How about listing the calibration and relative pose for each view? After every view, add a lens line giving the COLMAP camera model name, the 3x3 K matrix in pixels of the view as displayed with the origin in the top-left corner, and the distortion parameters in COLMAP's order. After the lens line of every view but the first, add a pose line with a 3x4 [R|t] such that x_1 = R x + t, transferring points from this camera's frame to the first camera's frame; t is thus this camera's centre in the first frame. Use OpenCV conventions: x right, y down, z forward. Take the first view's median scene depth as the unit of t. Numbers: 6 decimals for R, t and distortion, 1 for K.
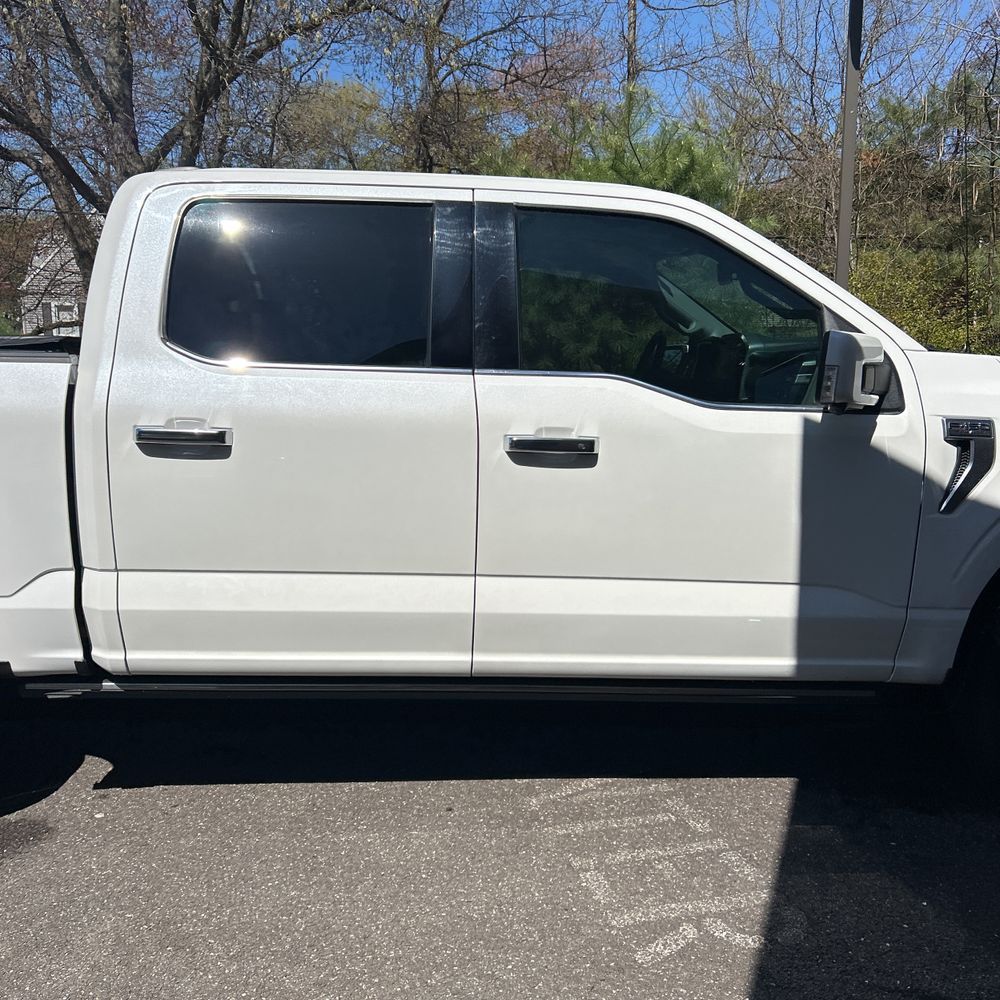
lens RADIAL K [[968.5, 0, 498.0], [0, 968.5, 519.9], [0, 0, 1]] dist [0.001618, 0.016637]
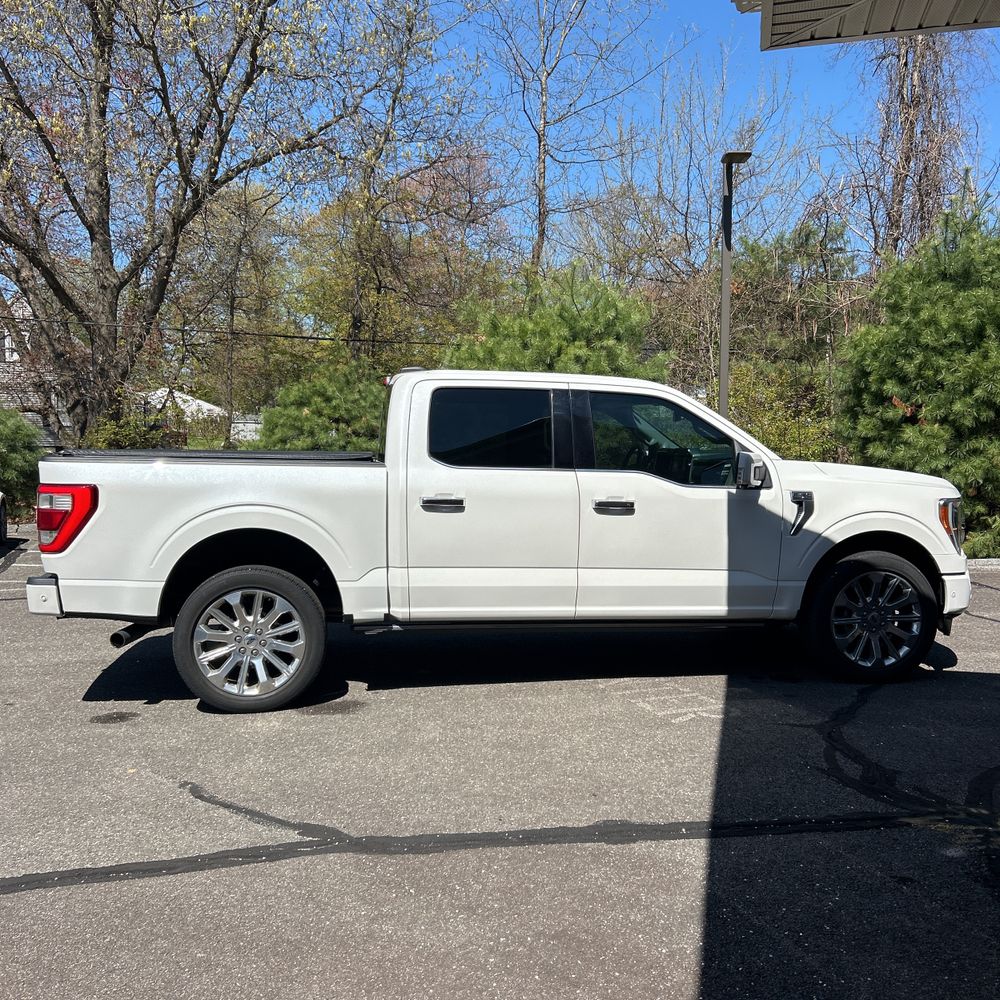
lens RADIAL K [[962.1, 0, 502.5], [0, 962.1, 534.3], [0, 0, 1]] dist [0.028423, -0.008685]
pose [[0.992128, -0.011945, 0.124660, -0.433513], [0.020709, 0.997385, -0.069248, 0.123277], [-0.123507, 0.071284, 0.989780, -1.013076]]
